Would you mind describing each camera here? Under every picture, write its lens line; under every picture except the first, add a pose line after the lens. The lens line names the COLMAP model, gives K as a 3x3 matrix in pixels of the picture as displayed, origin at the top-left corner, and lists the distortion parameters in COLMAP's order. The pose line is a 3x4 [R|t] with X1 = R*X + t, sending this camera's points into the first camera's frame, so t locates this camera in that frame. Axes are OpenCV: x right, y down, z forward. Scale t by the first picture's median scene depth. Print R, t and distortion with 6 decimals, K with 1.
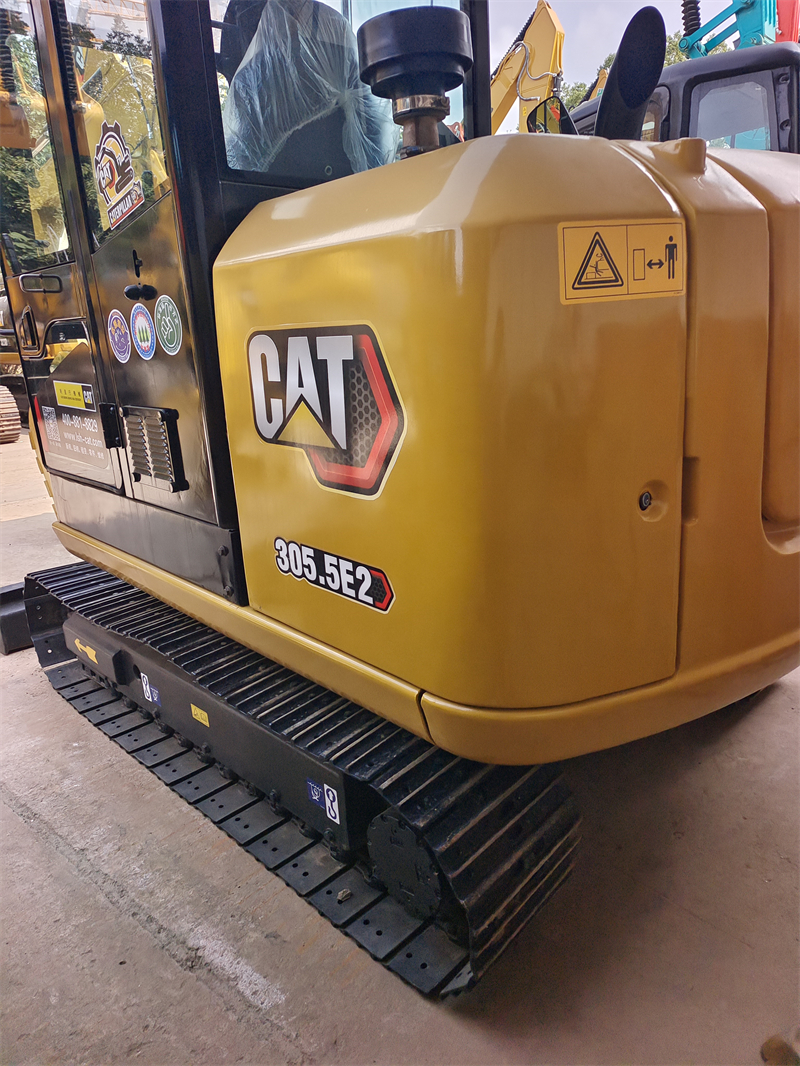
lens RADIAL K [[726.5, 0, 406.3], [0, 726.5, 535.8], [0, 0, 1]] dist [0.002110, 0.058414]
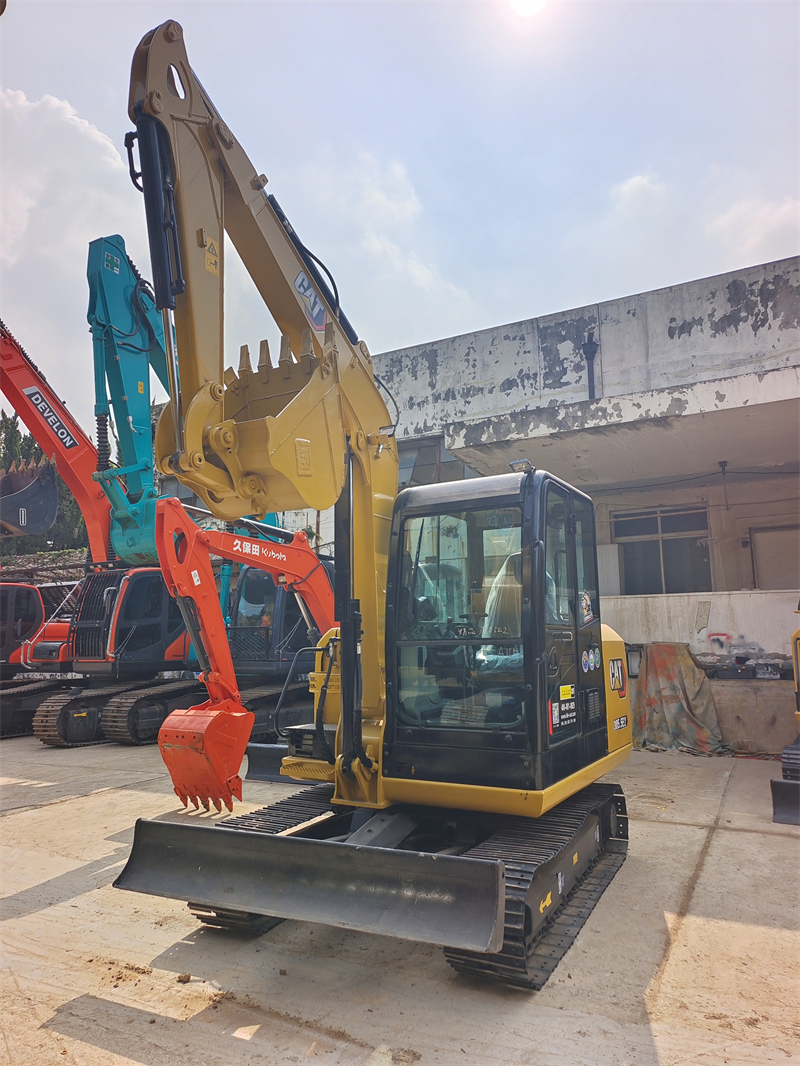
lens RADIAL K [[719.1, 0, 409.7], [0, 719.1, 537.4], [0, 0, 1]] dist [0.064972, -0.063090]
pose [[-0.296712, 0.195447, 0.934753, -3.471018], [0.300335, 0.948263, -0.102938, -0.802438], [-0.906510, 0.250196, -0.340061, 3.035082]]
